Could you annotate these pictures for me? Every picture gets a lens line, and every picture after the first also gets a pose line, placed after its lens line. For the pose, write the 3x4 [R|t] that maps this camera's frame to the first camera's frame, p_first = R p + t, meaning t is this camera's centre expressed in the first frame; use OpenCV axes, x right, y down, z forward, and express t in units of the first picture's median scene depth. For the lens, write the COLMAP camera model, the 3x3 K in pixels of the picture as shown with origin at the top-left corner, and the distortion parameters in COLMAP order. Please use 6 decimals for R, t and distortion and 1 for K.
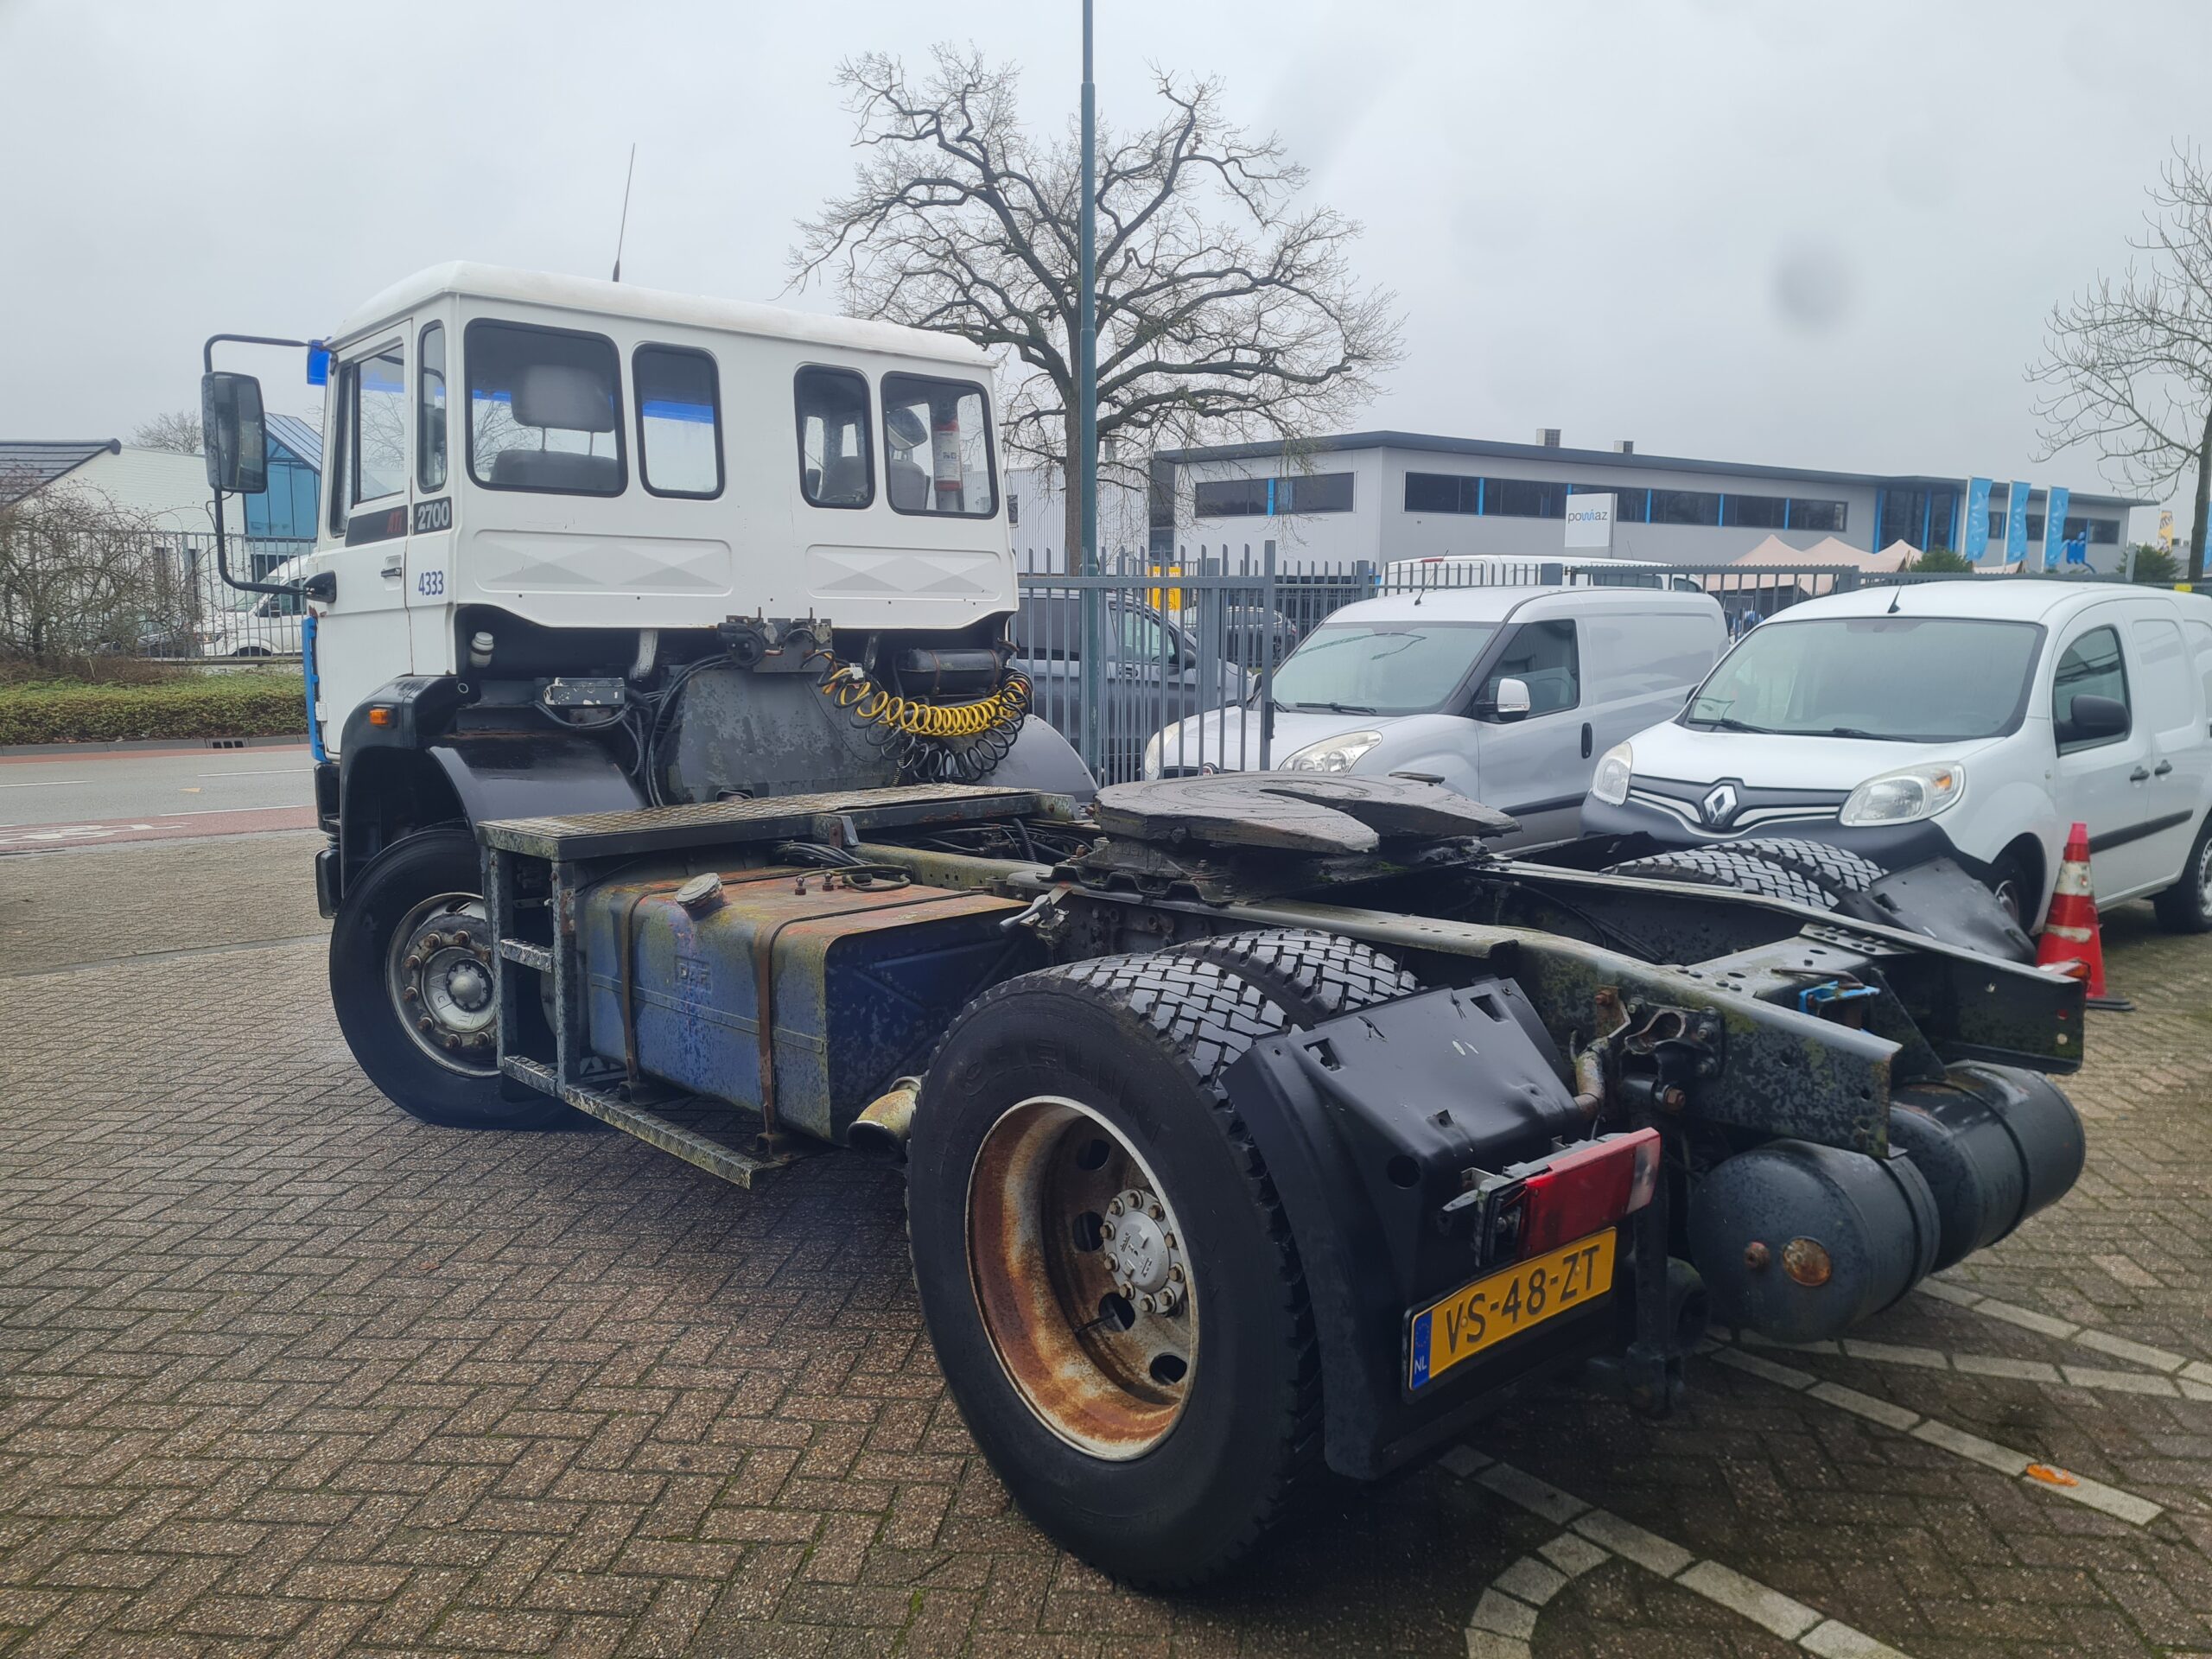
lens RADIAL K [[1663.2, 0, 1111.5], [0, 1663.2, 831.6], [0, 0, 1]] dist [0.014449, 0.004492]
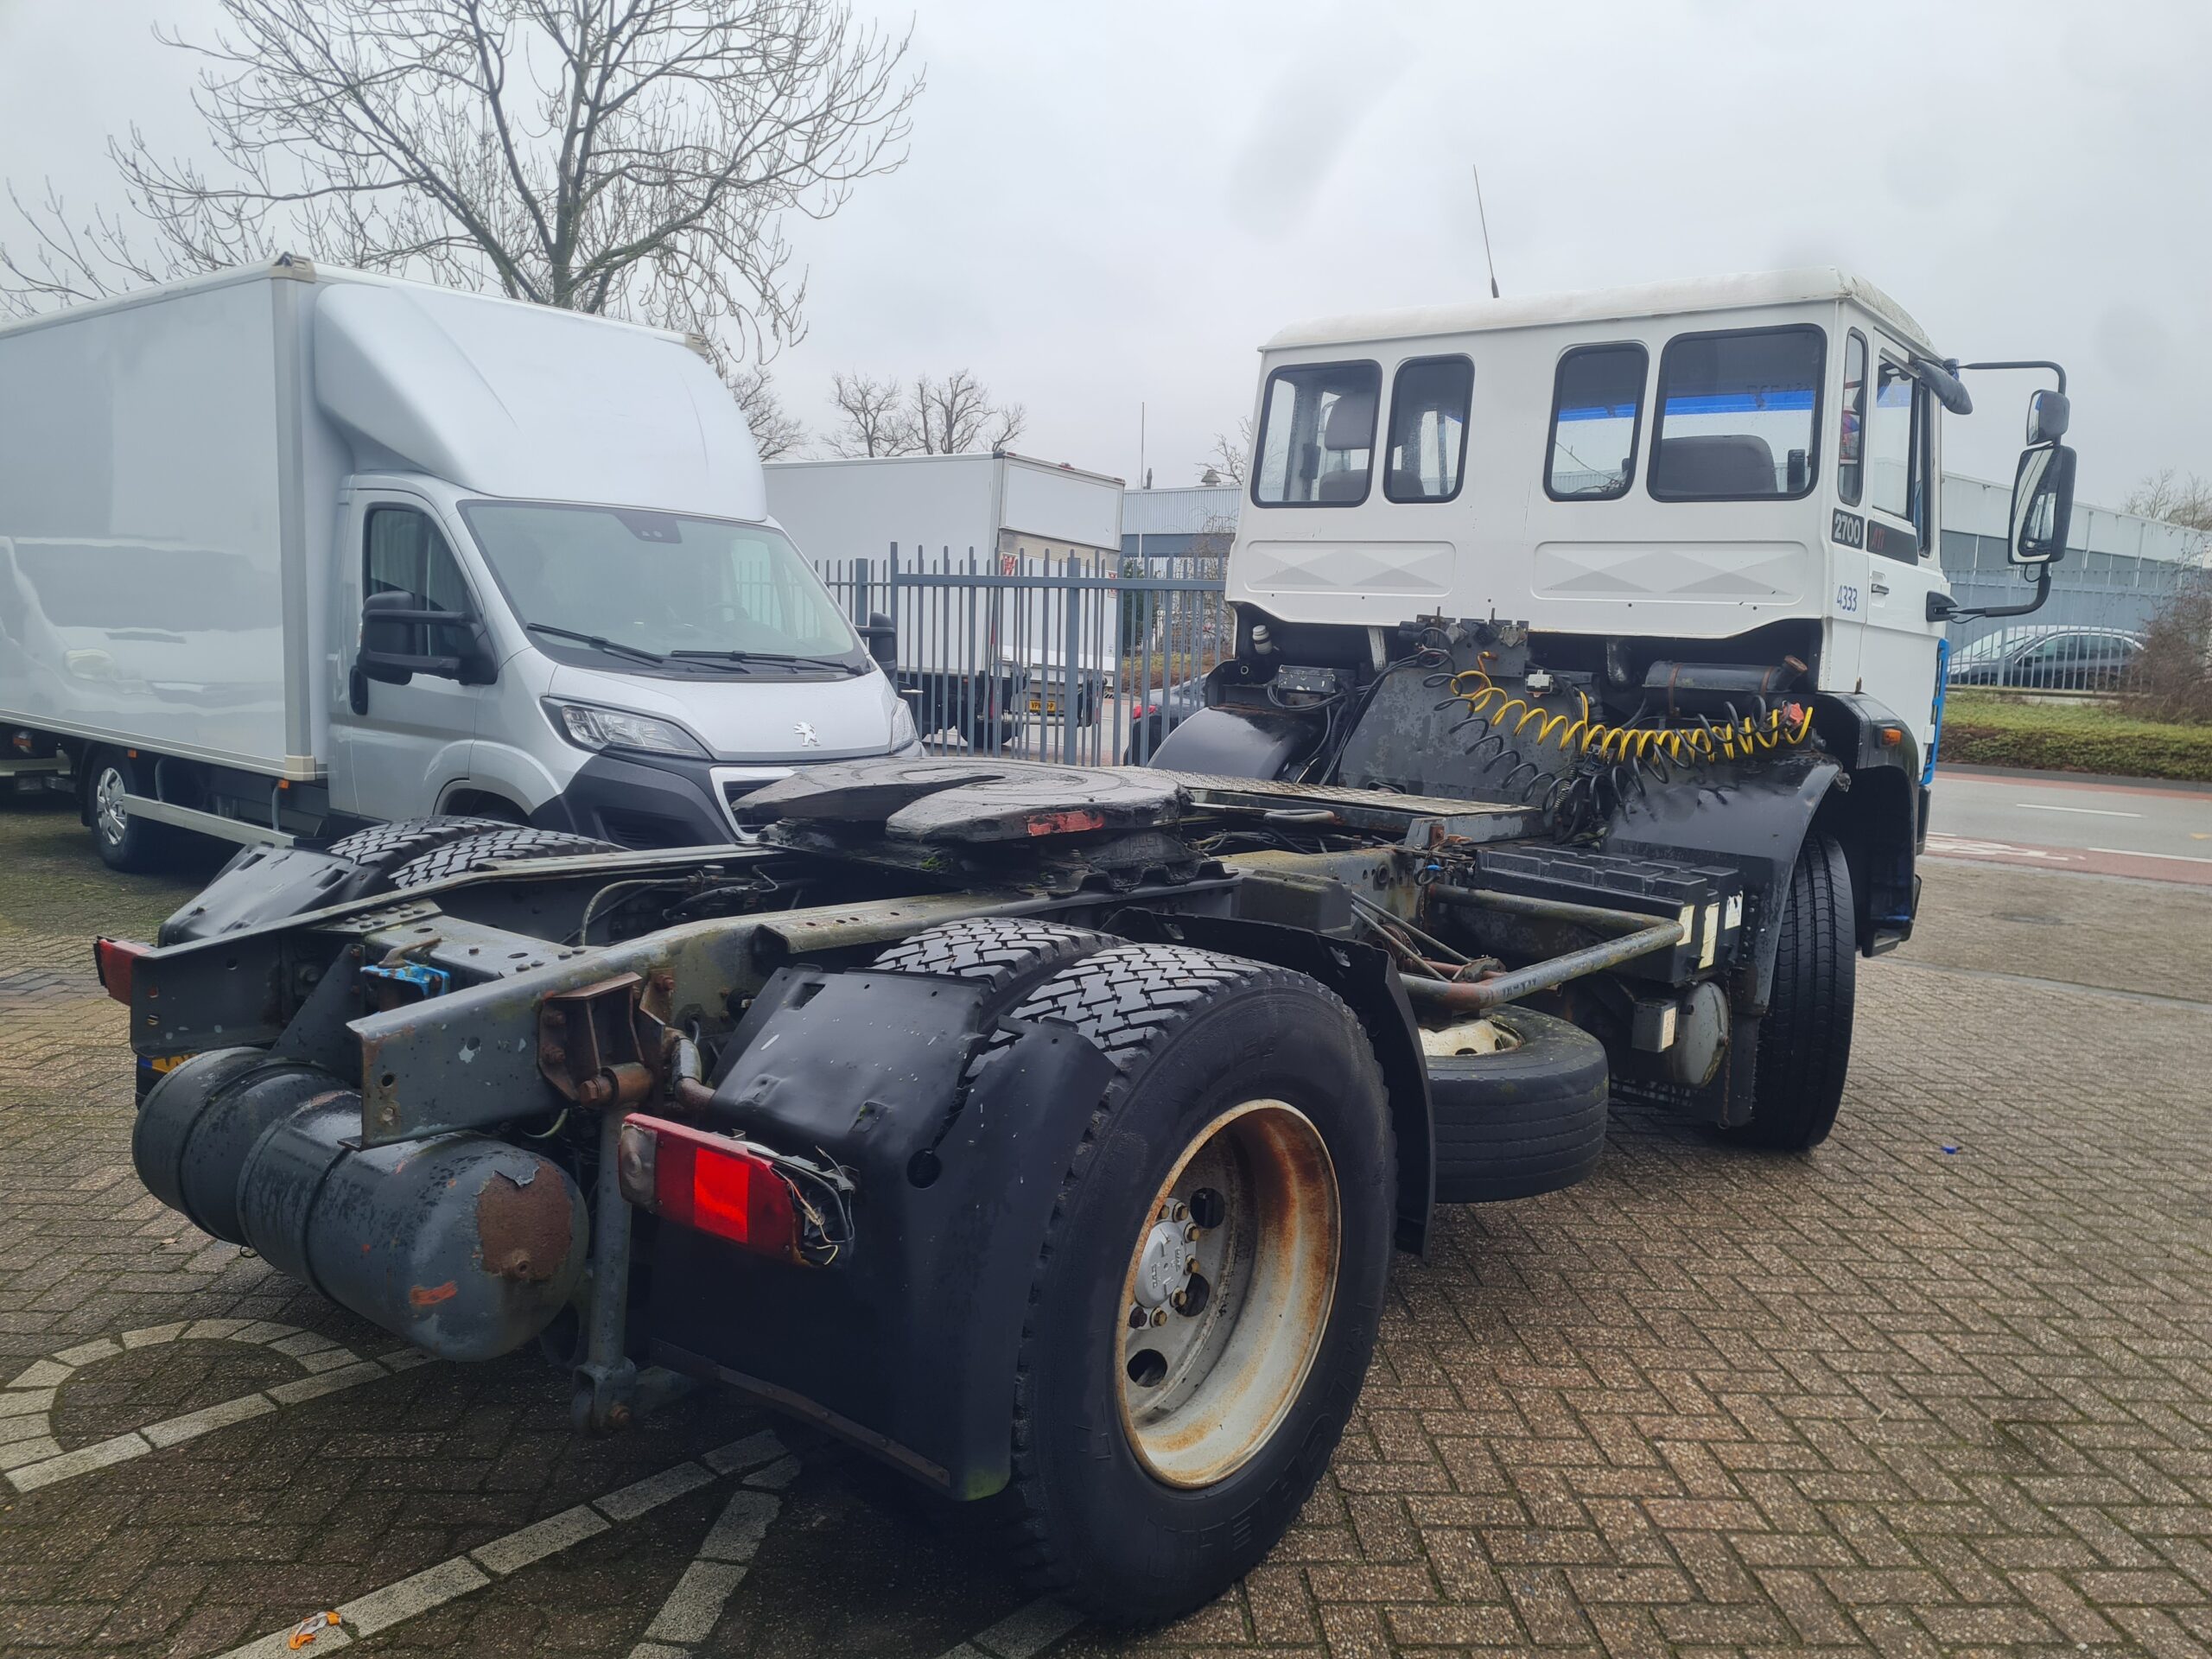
lens RADIAL K [[1663.2, 0, 1113.3], [0, 1663.2, 827.3], [0, 0, 1]] dist [0.014449, 0.004492]
pose [[0.167268, 0.127892, -0.977581, 0.761143], [-0.160905, 0.981797, 0.100912, -0.075186], [0.972693, 0.140419, 0.184802, 0.654770]]
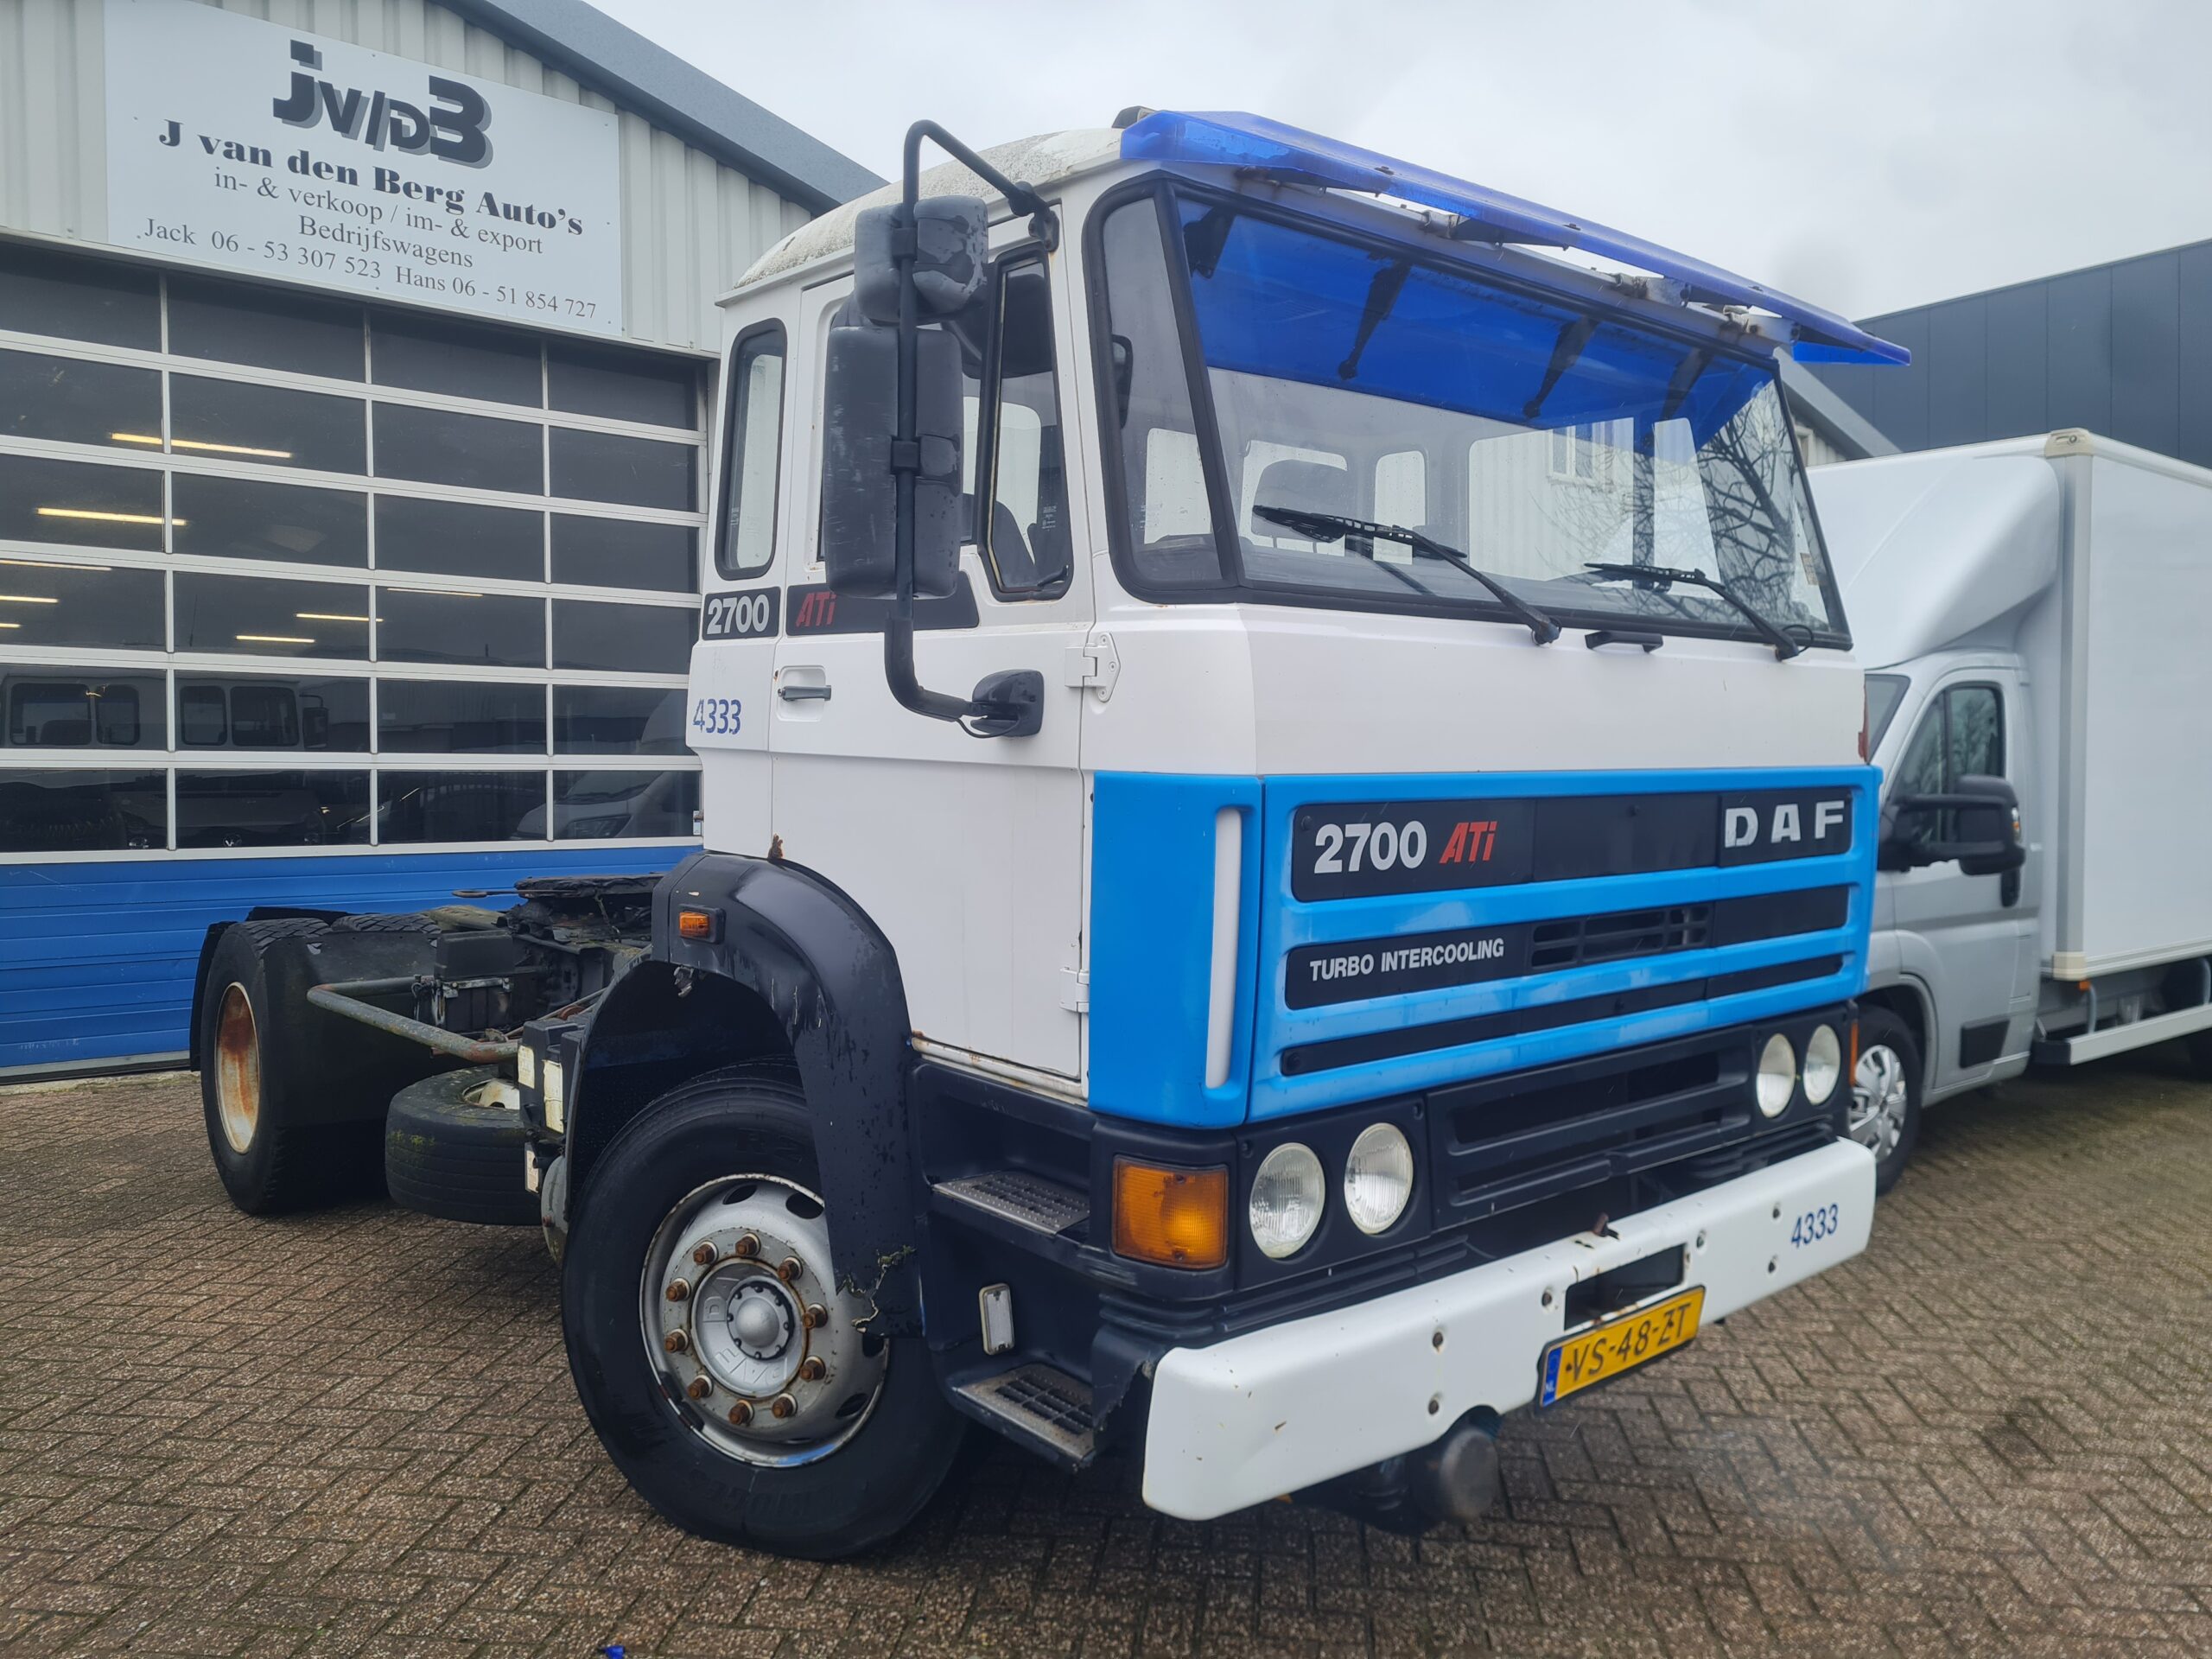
lens RADIAL K [[1663.2, 0, 1106.7], [0, 1663.2, 824.9], [0, 0, 1]] dist [0.014449, 0.004492]
pose [[-0.999997, 0.001431, 0.001768, -0.257451], [0.001704, 0.986232, 0.165360, -0.238433], [-0.001507, 0.165363, -0.986232, 1.848913]]
